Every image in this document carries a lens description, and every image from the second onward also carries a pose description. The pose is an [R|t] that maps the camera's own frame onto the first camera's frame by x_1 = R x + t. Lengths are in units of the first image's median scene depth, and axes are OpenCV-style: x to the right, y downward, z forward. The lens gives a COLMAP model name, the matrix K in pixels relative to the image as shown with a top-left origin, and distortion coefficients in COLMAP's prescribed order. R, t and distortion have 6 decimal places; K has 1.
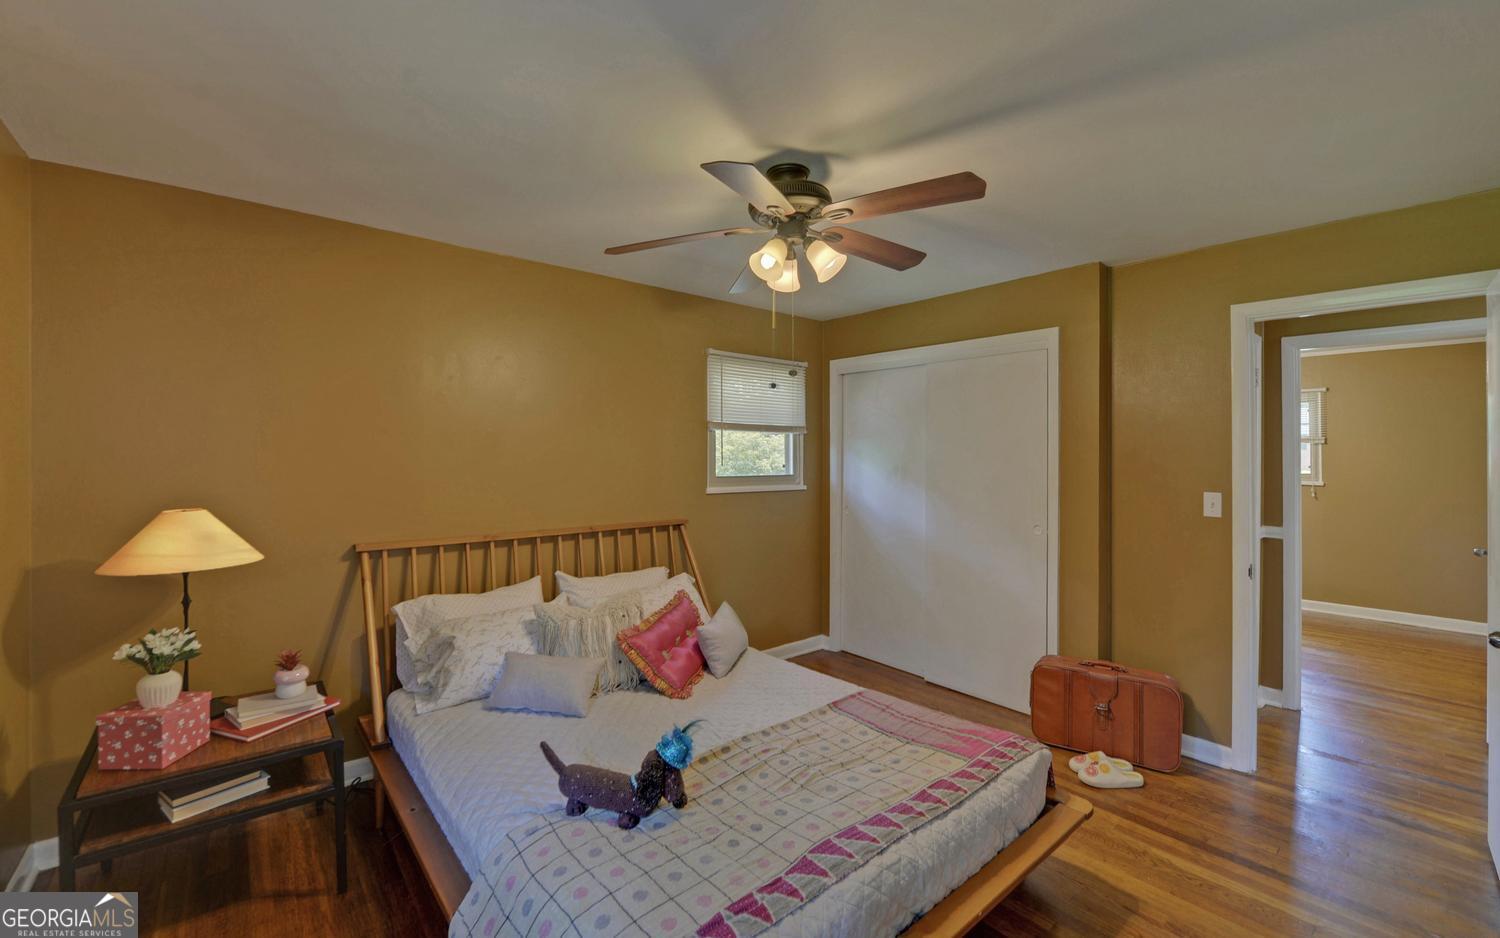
lens RADIAL K [[617.4, 0, 752.4], [0, 617.4, 452.7], [0, 0, 1]] dist [-0.000617, -0.000214]
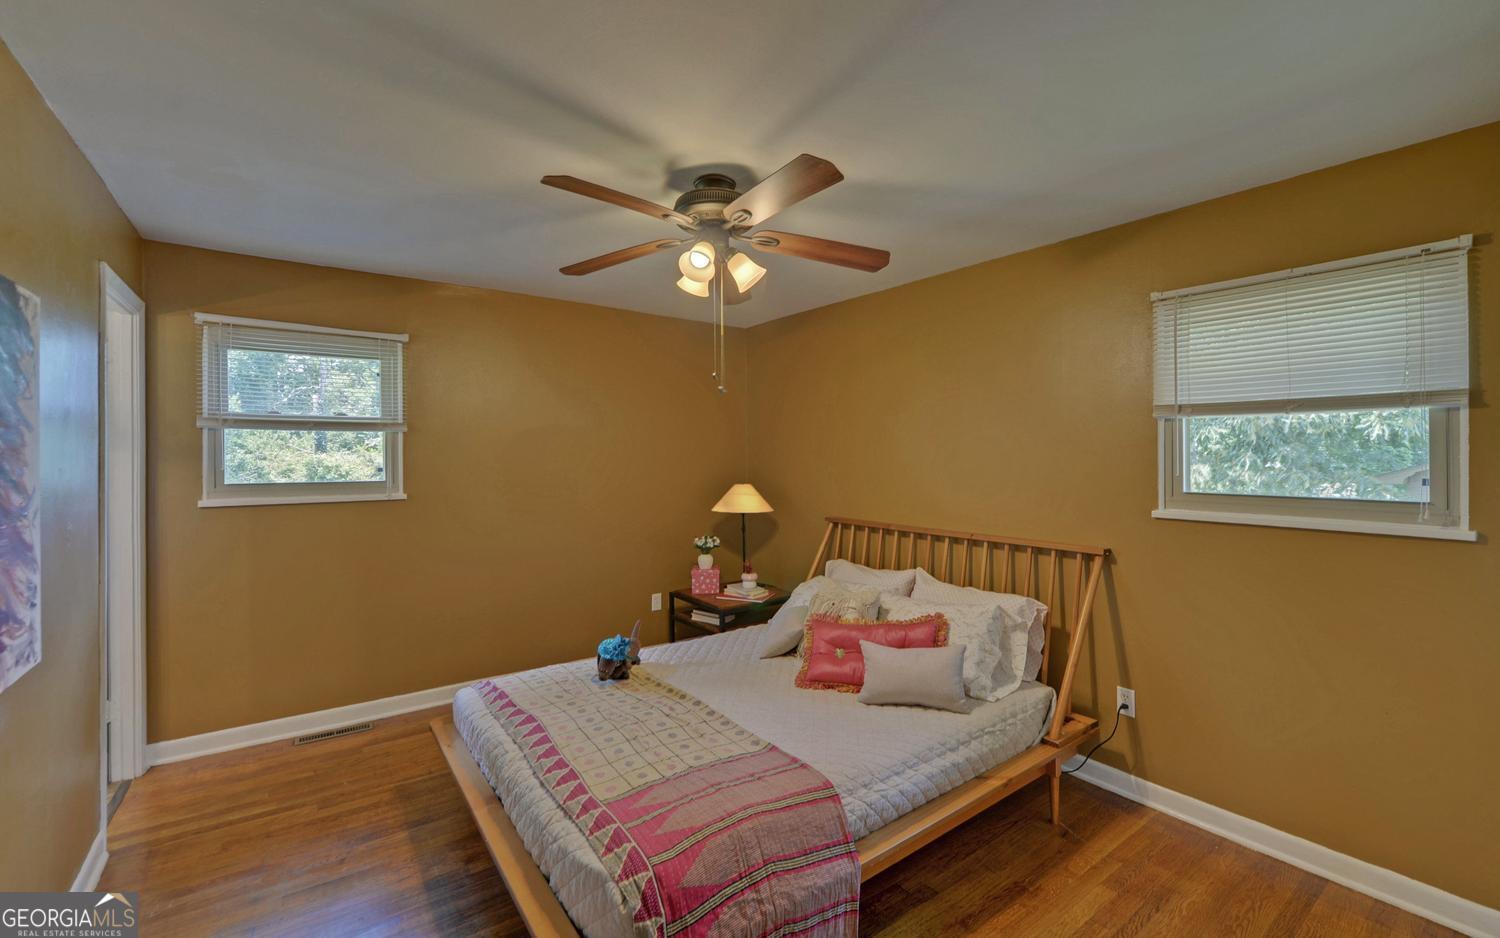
lens RADIAL K [[617.4, 0, 752.4], [0, 617.4, 452.7], [0, 0, 1]] dist [-0.000617, -0.000214]
pose [[-0.067968, -0.008978, -0.997647, 1.108919], [-0.002075, 0.999959, -0.008858, 0.009153], [0.997685, 0.001468, -0.067984, 1.158344]]
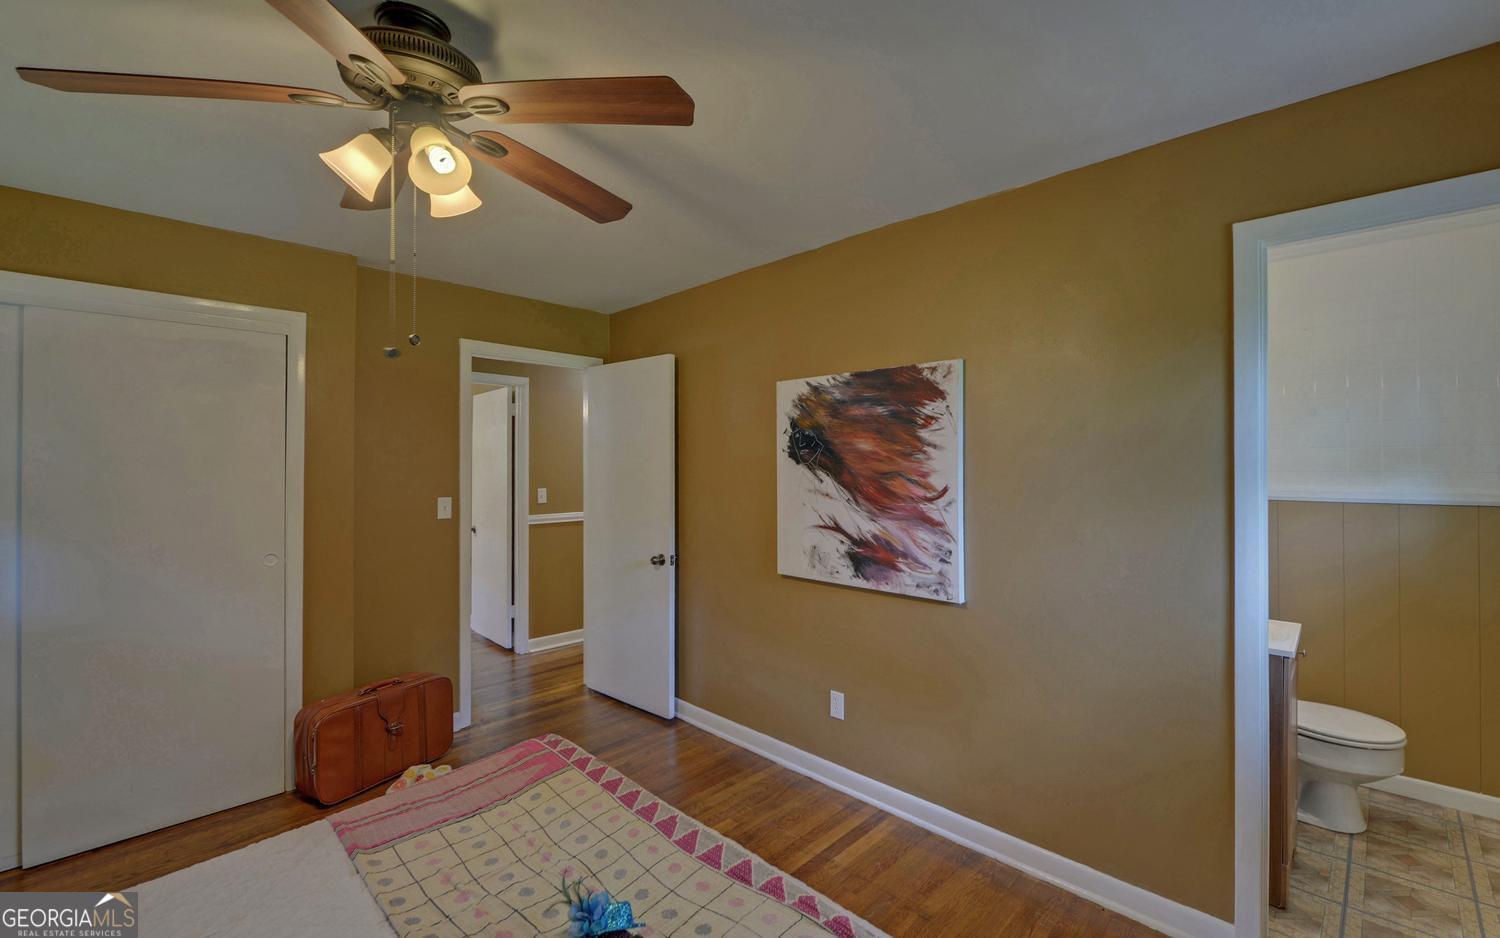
lens RADIAL K [[631.5, 0, 750.0], [0, 631.5, 469.0], [0, 0, 1]] dist [-0.001099, -0.000135]
pose [[-0.091181, -0.009230, 0.995792, -0.637234], [-0.000336, 0.999957, 0.009238, 0.000543], [-0.995834, 0.000508, -0.091180, 0.731473]]
